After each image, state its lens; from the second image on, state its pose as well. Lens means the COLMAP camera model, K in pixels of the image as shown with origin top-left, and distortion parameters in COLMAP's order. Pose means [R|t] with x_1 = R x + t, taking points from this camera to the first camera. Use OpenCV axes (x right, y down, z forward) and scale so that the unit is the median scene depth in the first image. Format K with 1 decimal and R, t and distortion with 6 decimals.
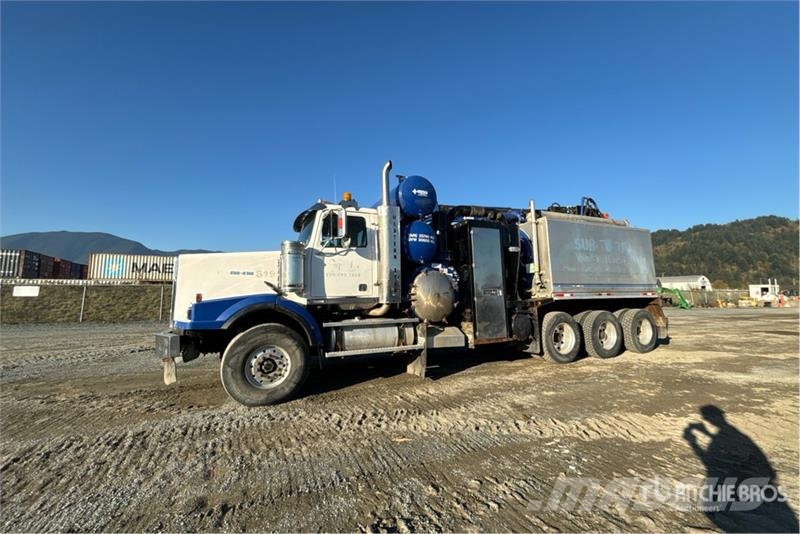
lens RADIAL K [[315.1, 0, 400.0], [0, 315.1, 267.0], [0, 0, 1]] dist [0.001164, -0.000158]
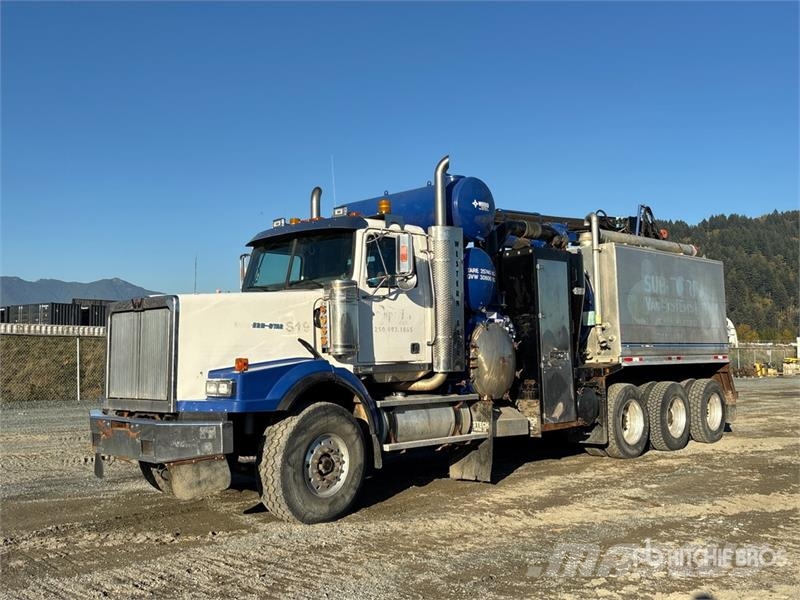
lens RADIAL K [[744.8, 0, 378.1], [0, 744.8, 297.4], [0, 0, 1]] dist [-0.002239, -0.010926]
pose [[0.944982, 0.031453, 0.325606, -0.628170], [-0.037729, 0.999204, 0.012974, -0.053051], [-0.324939, -0.024545, 0.945416, -0.406642]]
